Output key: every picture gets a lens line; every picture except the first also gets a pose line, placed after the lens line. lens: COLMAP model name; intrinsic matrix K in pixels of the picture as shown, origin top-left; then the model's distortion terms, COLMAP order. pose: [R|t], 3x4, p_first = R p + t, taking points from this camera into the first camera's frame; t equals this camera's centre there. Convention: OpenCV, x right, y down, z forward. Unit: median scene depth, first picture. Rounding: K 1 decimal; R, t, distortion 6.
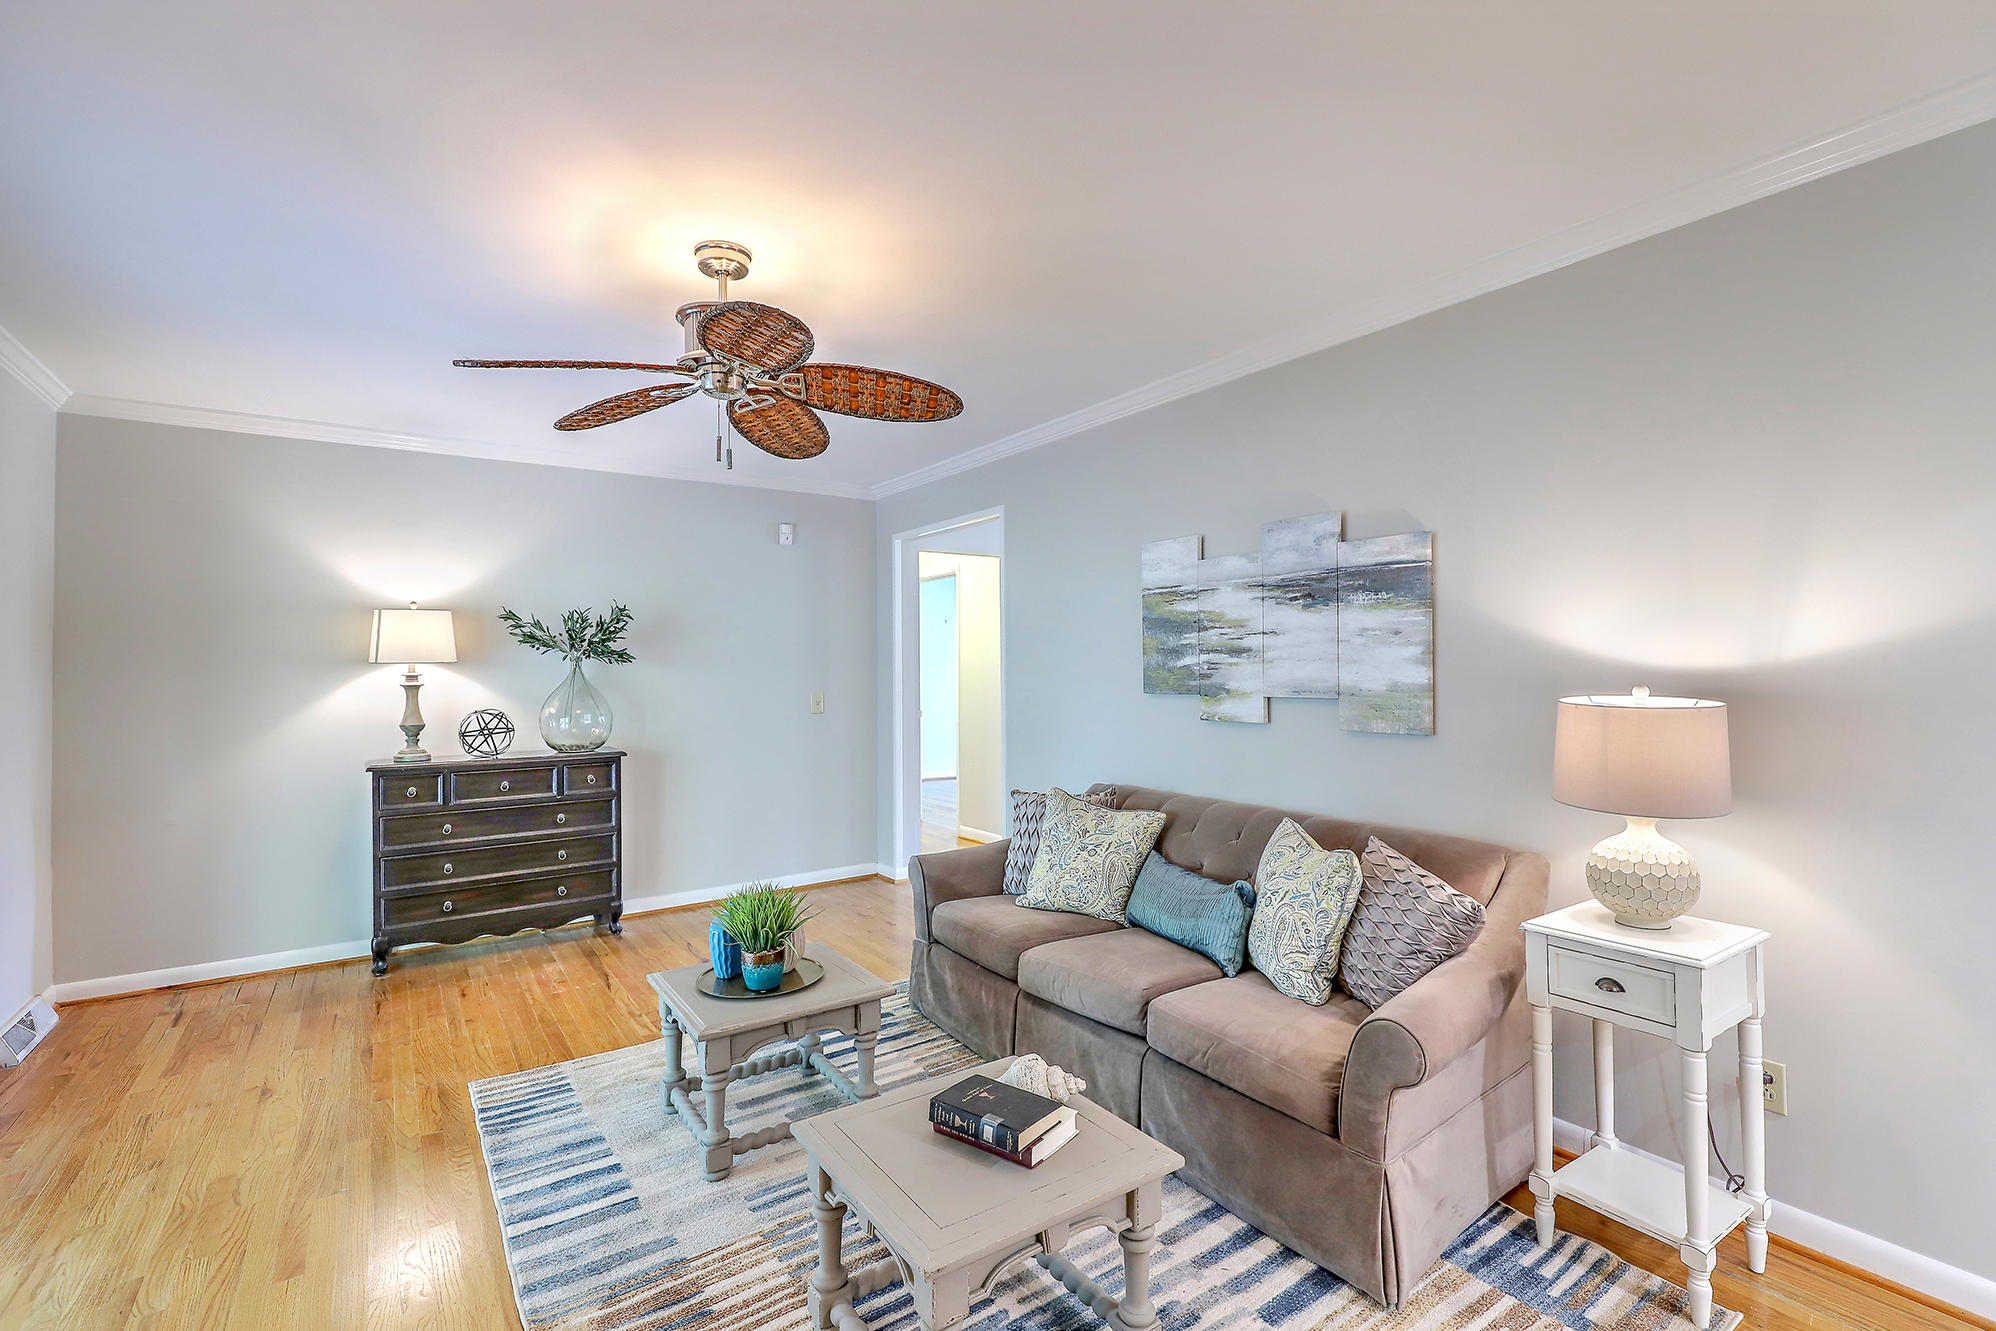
lens RADIAL K [[905.8, 0, 1016.6], [0, 905.8, 668.3], [0, 0, 1]] dist [0.001483, 0.000040]
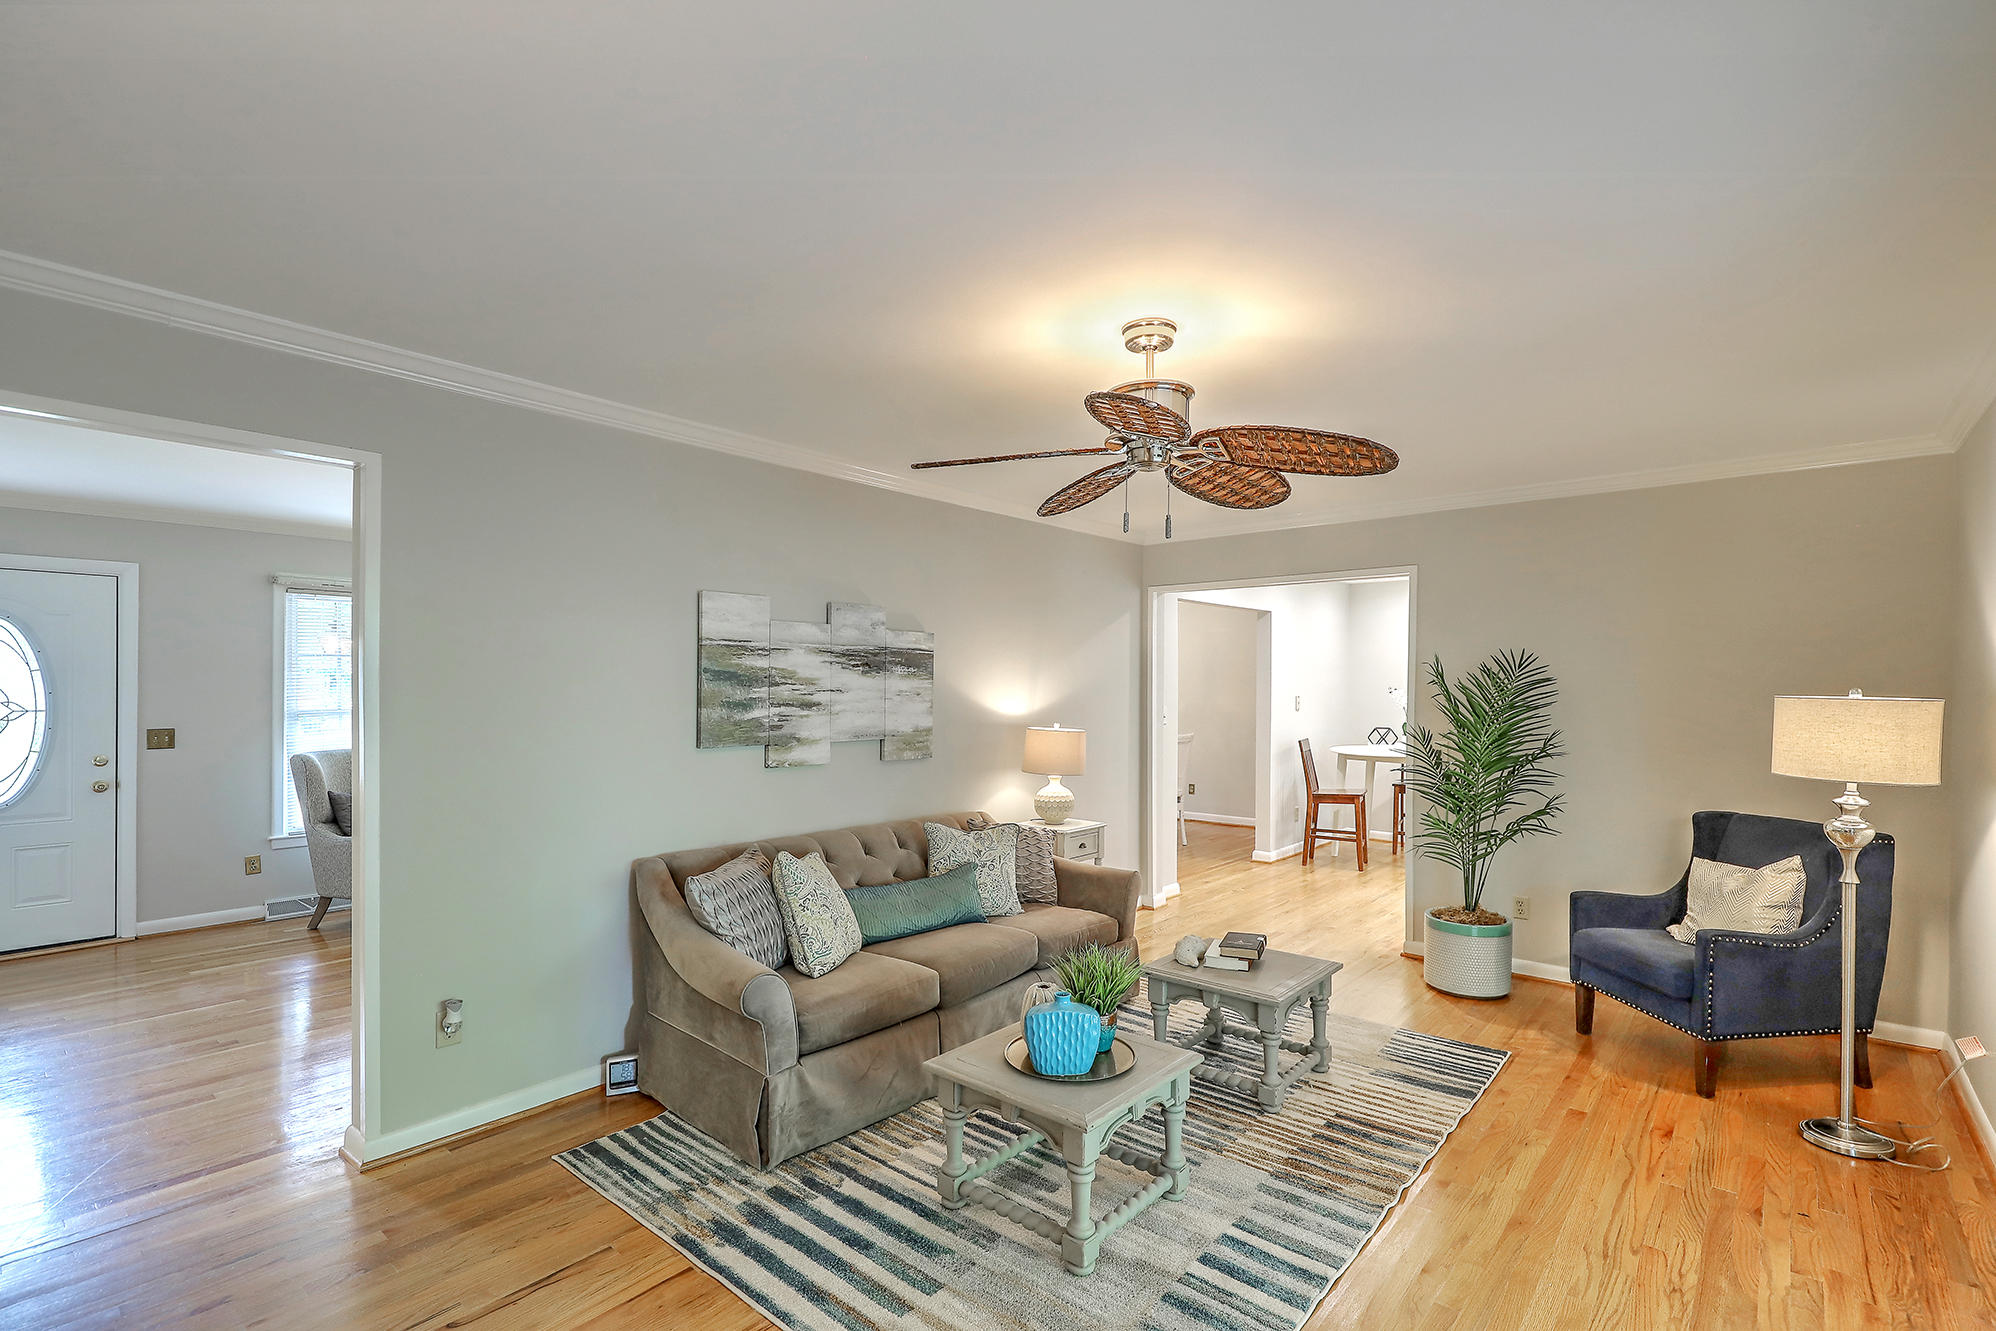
lens RADIAL K [[905.8, 0, 1016.6], [0, 905.8, 668.3], [0, 0, 1]] dist [0.001483, 0.000040]
pose [[-0.254329, 0.028615, 0.966694, -0.961902], [-0.000257, 0.999560, -0.029655, -0.031609], [-0.967118, -0.007791, -0.254209, 1.038143]]
